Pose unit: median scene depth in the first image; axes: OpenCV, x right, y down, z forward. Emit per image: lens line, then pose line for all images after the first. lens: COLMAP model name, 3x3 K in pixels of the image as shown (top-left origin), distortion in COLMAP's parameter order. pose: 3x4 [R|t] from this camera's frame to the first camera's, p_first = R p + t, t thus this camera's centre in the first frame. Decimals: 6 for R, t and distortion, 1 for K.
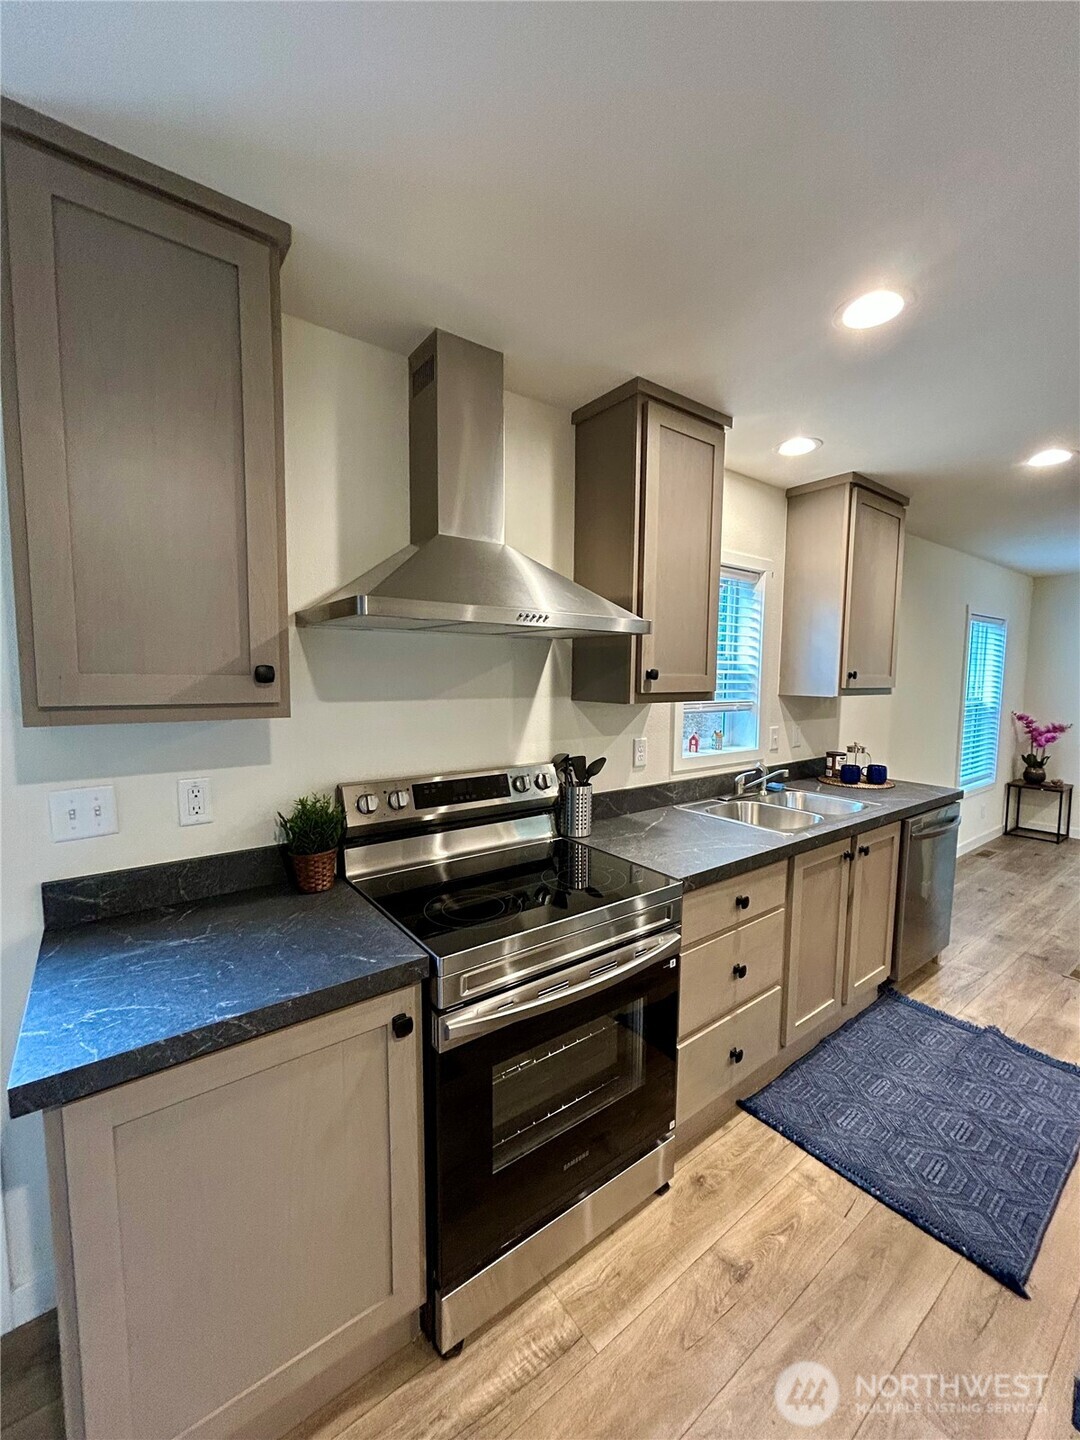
lens RADIAL K [[579.4, 0, 539.2], [0, 579.4, 722.6], [0, 0, 1]] dist [-0.000230, 0.000274]
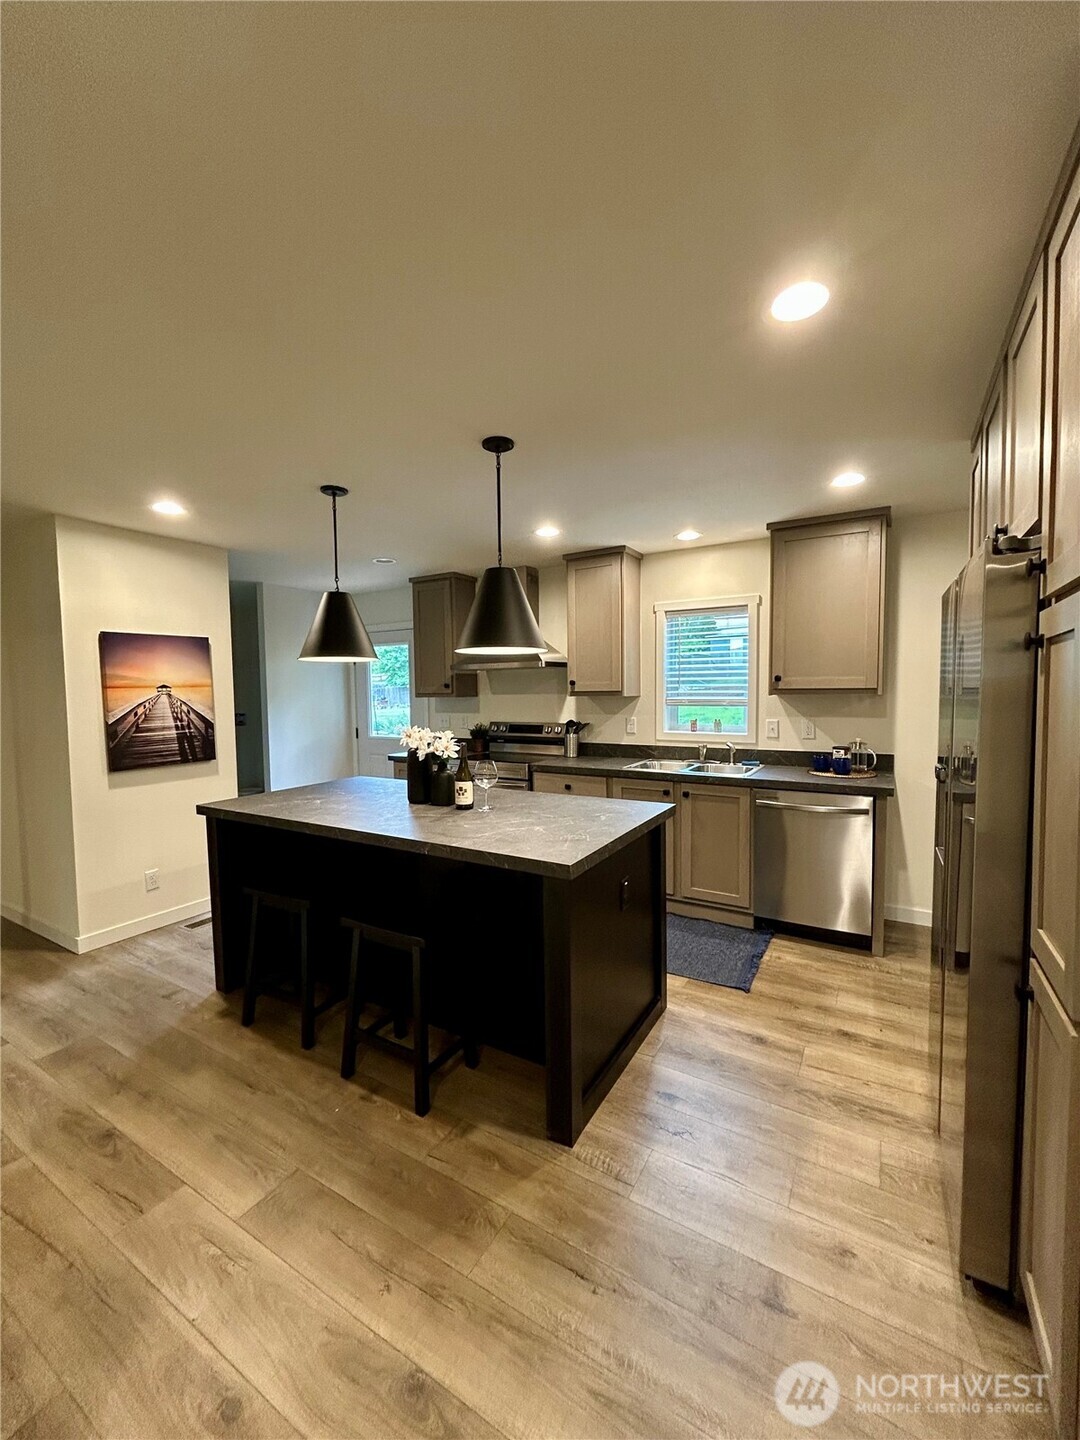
lens RADIAL K [[577.5, 0, 532.5], [0, 577.5, 725.1], [0, 0, 1]] dist [0.003582, 0.000465]
pose [[0.369381, 0.045278, -0.928174, 2.129703], [-0.061301, 0.997824, 0.024279, 0.032260], [0.927254, 0.047930, 0.371353, 0.058484]]
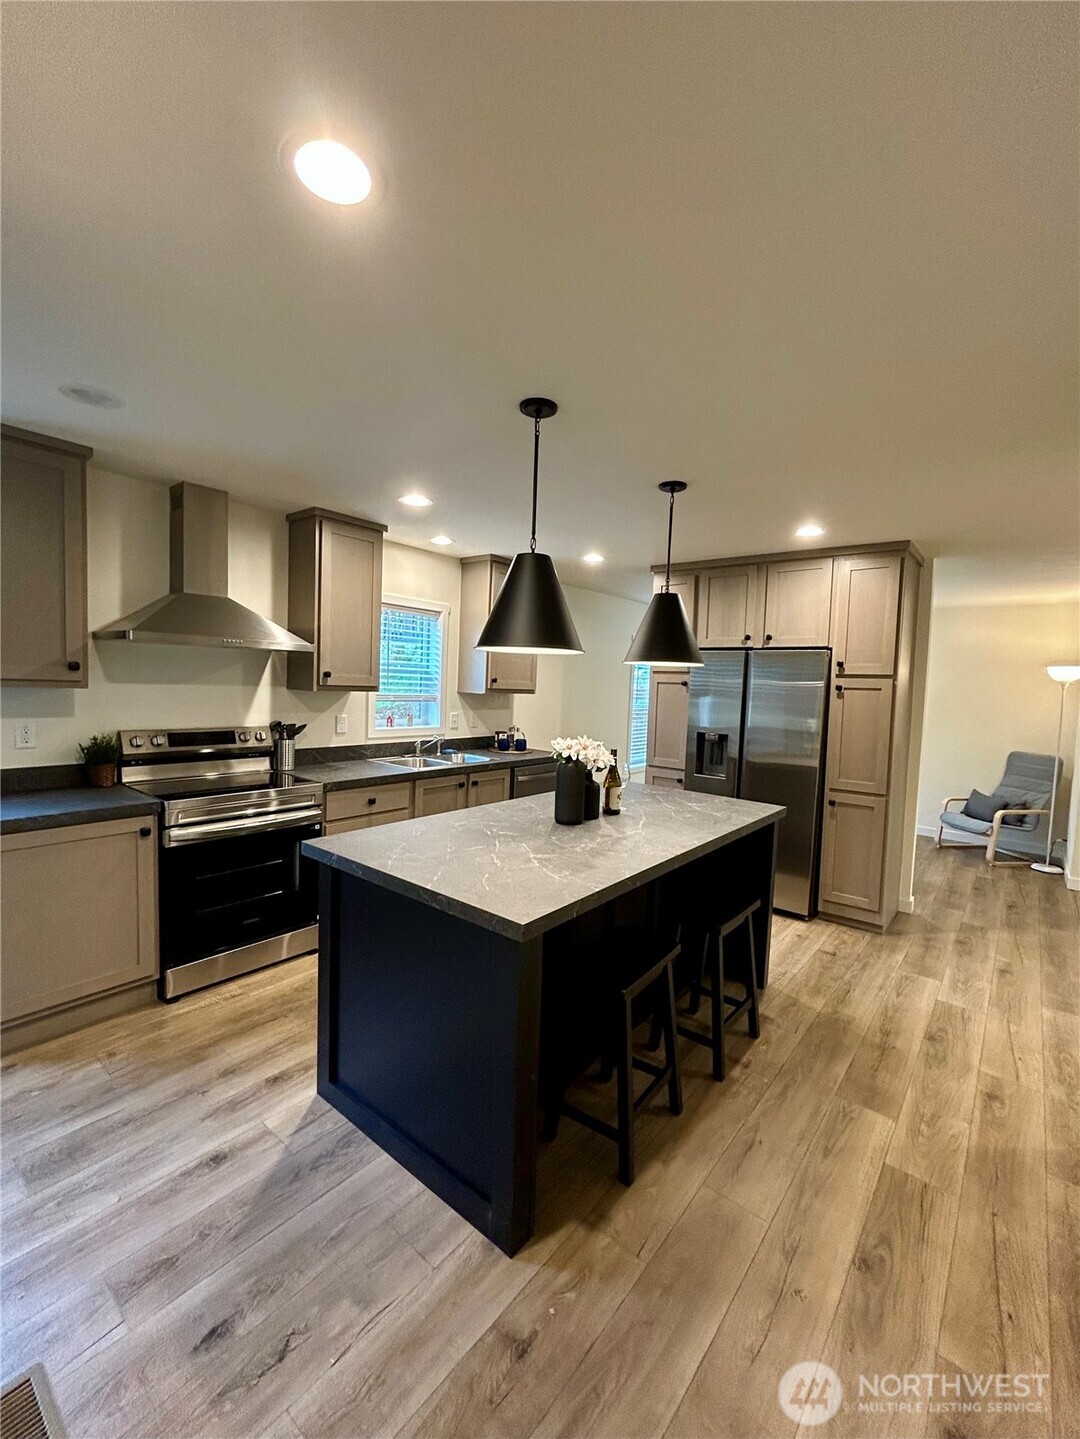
lens RADIAL K [[603.2, 0, 539.5], [0, 603.2, 722.9], [0, 0, 1]] dist [-0.001945, 0.000049]
pose [[0.970824, 0.014023, 0.239385, 0.374841], [-0.011556, 0.999865, -0.011707, 0.075128], [-0.239516, 0.008599, 0.970854, -0.888950]]
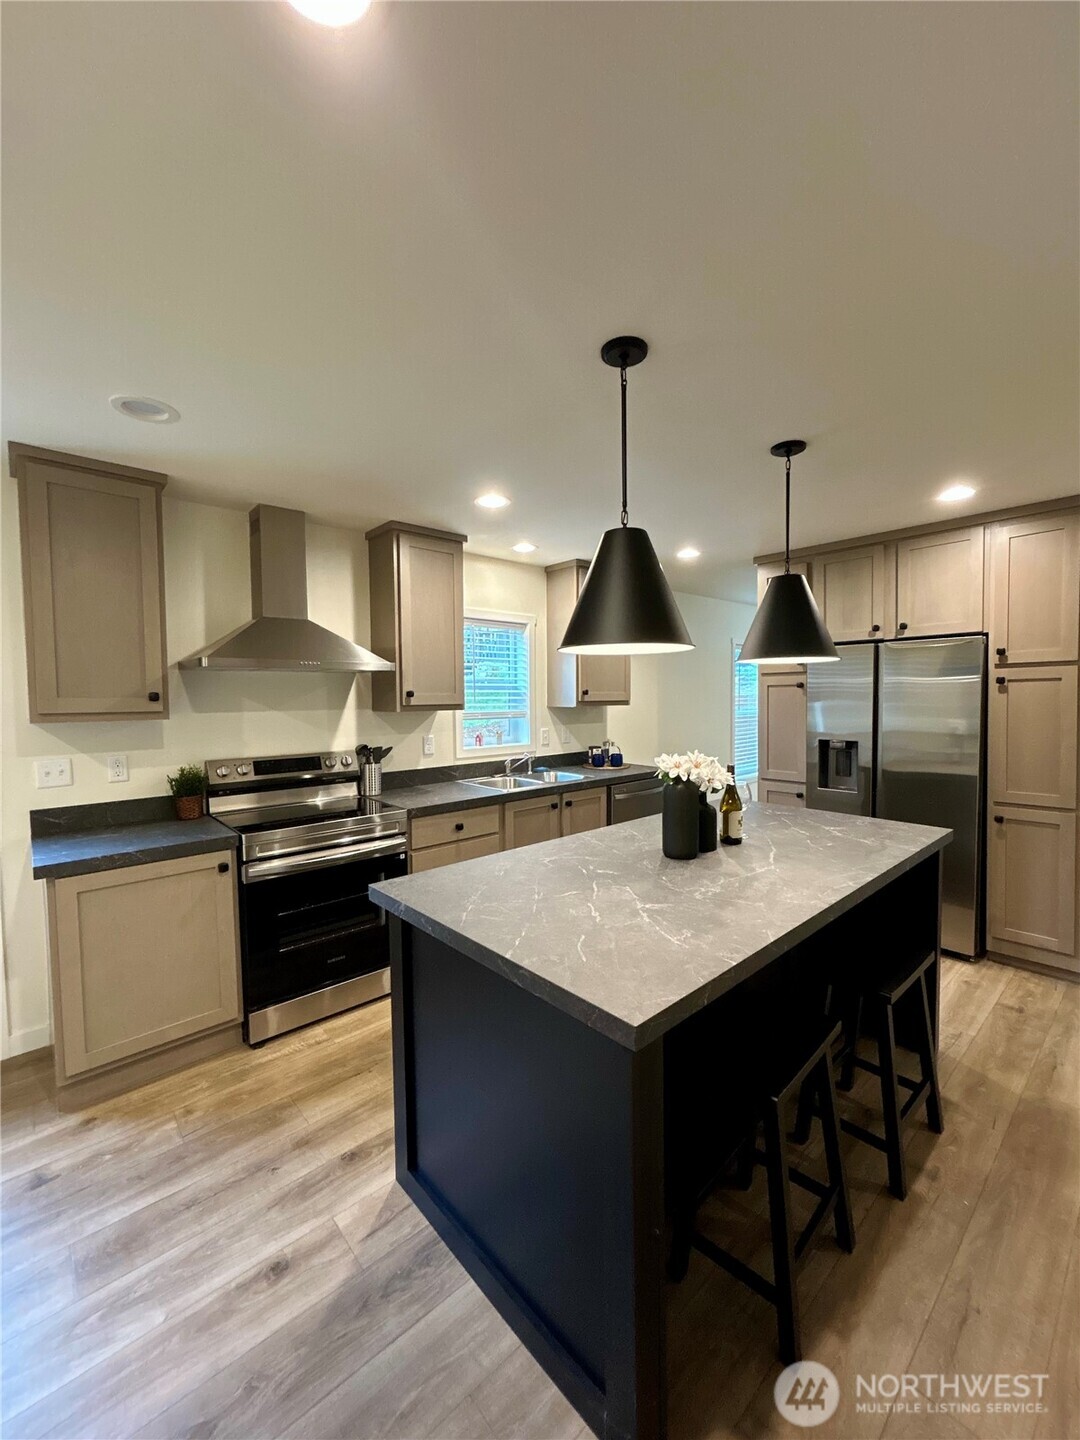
lens RADIAL K [[579.4, 0, 539.2], [0, 579.4, 722.6], [0, 0, 1]] dist [-0.000230, 0.000274]
pose [[0.996341, -0.021407, 0.082740, 0.416634], [0.024449, 0.999055, -0.035936, 0.066711], [-0.081892, 0.037828, 0.995923, -0.666379]]
